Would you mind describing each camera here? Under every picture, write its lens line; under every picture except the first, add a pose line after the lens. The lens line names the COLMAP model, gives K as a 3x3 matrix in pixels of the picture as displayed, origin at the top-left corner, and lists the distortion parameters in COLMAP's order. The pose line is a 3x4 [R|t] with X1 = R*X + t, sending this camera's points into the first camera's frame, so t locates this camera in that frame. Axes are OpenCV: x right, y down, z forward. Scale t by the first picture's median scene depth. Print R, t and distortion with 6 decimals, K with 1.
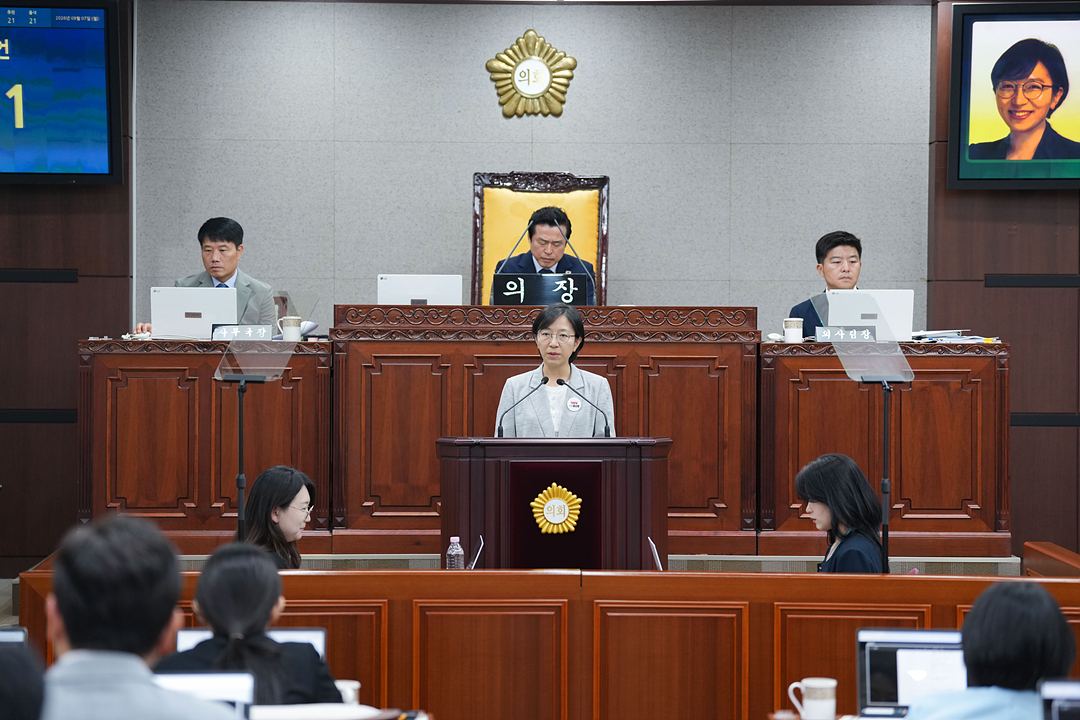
lens RADIAL K [[2850.1, 0, 538.0], [0, 2850.1, 363.0], [0, 0, 1]] dist [0.415809, 0.000000]
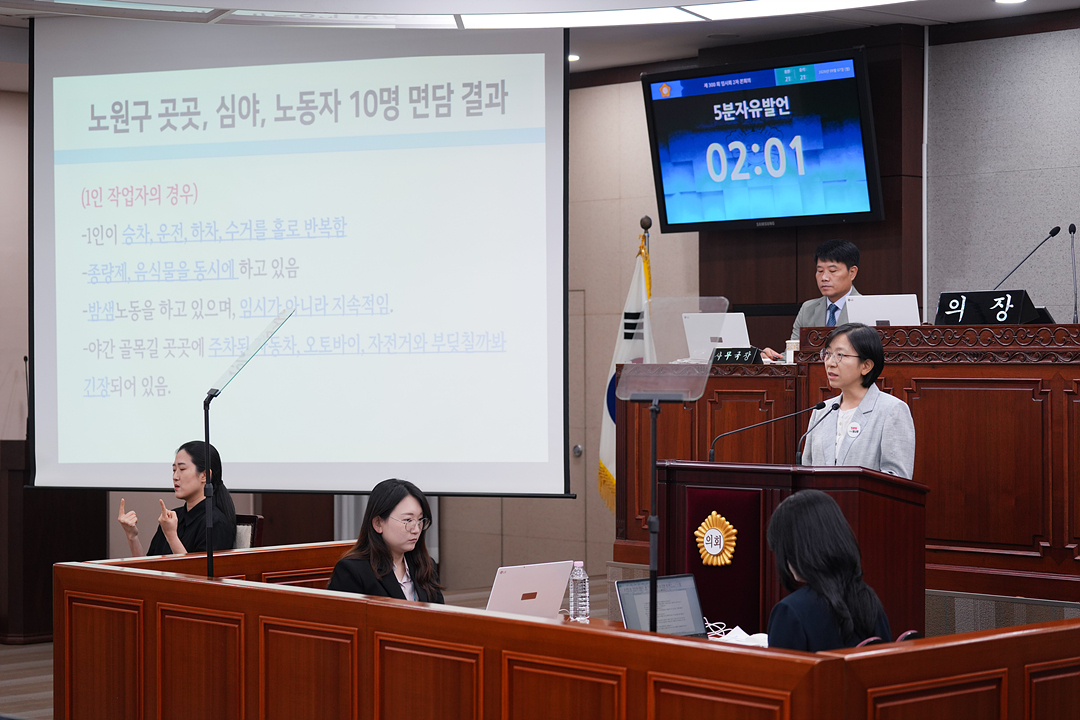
lens RADIAL K [[2262.5, 0, 537.4], [0, 2262.5, 361.9], [0, 0, 1]] dist [0.043089, 0.000000]
pose [[0.693582, -0.003805, -0.720368, 0.434460], [-0.009361, 0.999854, -0.014294, 0.003819], [0.720317, 0.016657, 0.693445, 0.387128]]
